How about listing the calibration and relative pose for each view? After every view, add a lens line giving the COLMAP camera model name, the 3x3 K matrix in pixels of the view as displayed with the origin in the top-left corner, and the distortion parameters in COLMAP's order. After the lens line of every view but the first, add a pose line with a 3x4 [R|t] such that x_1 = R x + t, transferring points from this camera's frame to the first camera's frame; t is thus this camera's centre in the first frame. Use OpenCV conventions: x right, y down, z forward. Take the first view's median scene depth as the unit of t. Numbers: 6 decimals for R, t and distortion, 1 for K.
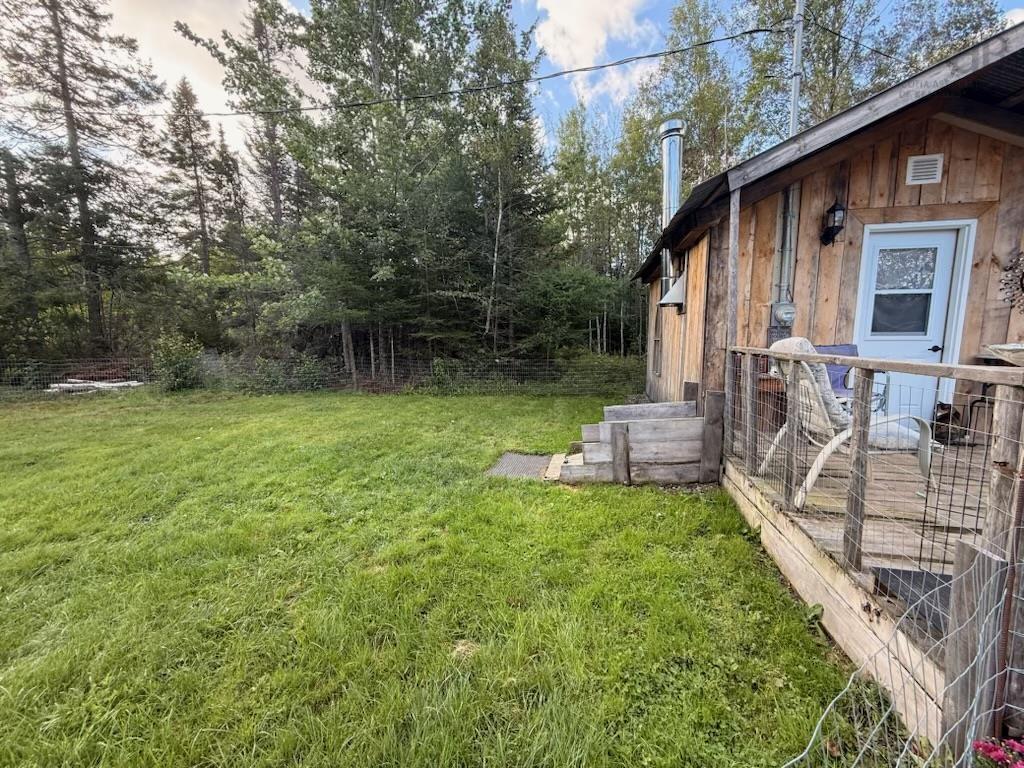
lens RADIAL K [[407.4, 0, 507.7], [0, 407.4, 380.7], [0, 0, 1]] dist [0.003480, -0.001498]
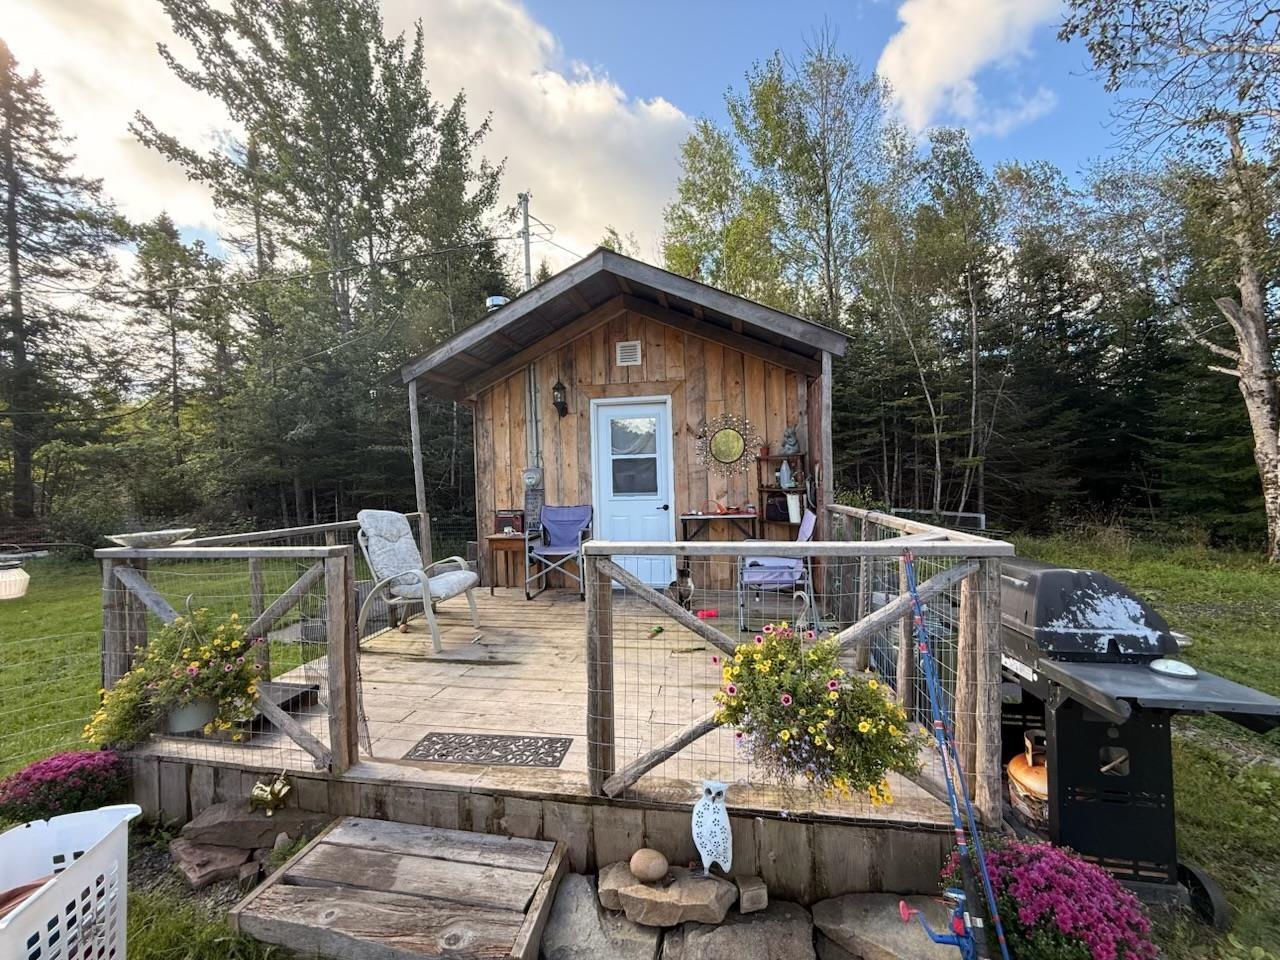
lens RADIAL K [[509.3, 0, 643.1], [0, 509.3, 479.2], [0, 0, 1]] dist [0.003480, -0.001498]
pose [[0.999454, -0.020541, 0.025867, 0.395707], [0.023310, 0.993464, -0.111737, -0.000346], [-0.023403, 0.112279, 0.993401, -0.153817]]
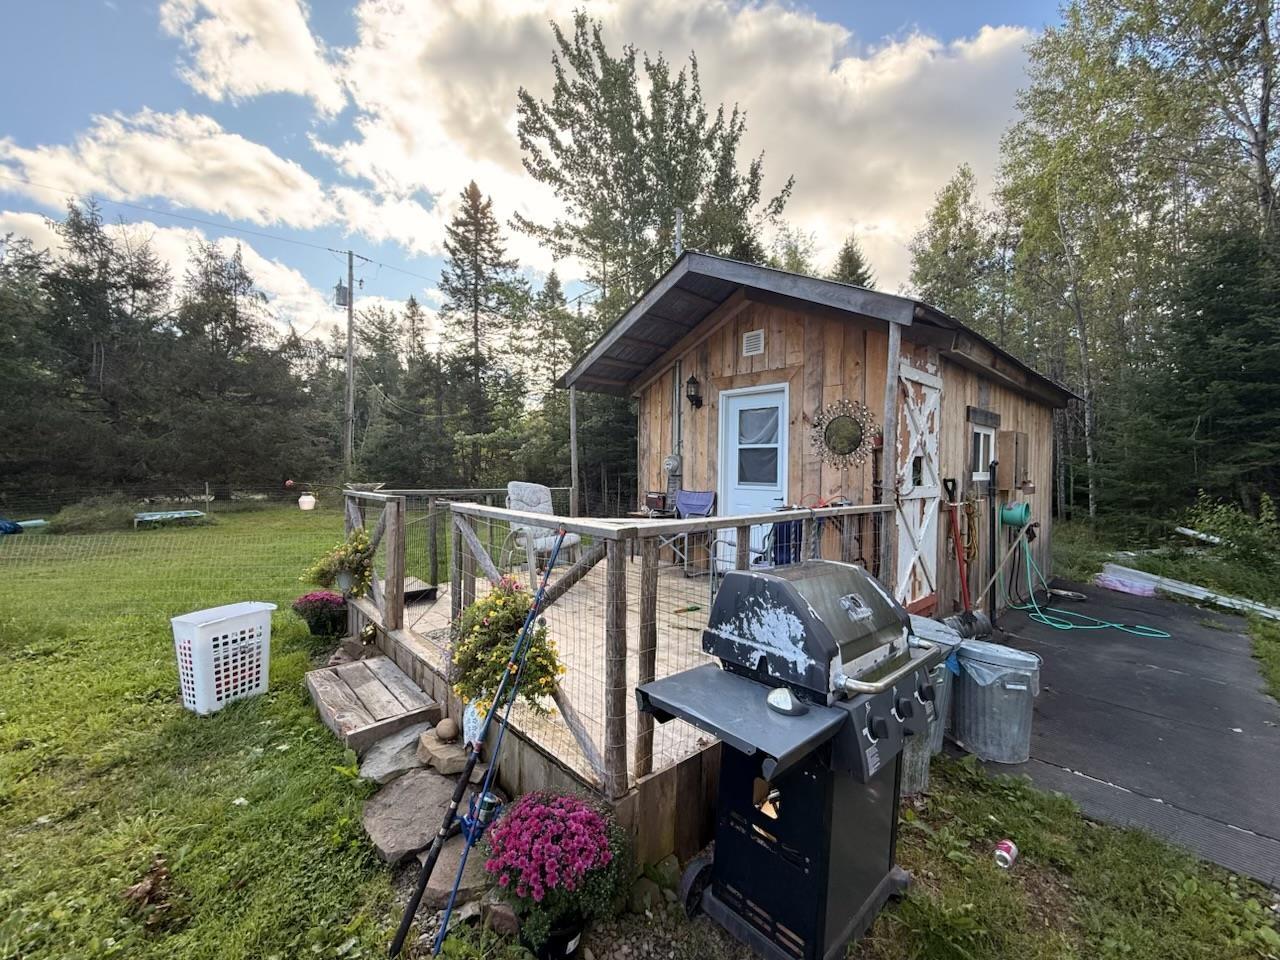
lens RADIAL K [[509.3, 0, 635.6], [0, 509.3, 477.2], [0, 0, 1]] dist [0.003480, -0.001498]
pose [[0.814081, 0.025340, -0.580198, 0.622843], [-0.085130, 0.993463, -0.076056, 0.000189], [0.574478, 0.111308, 0.810917, -0.127568]]
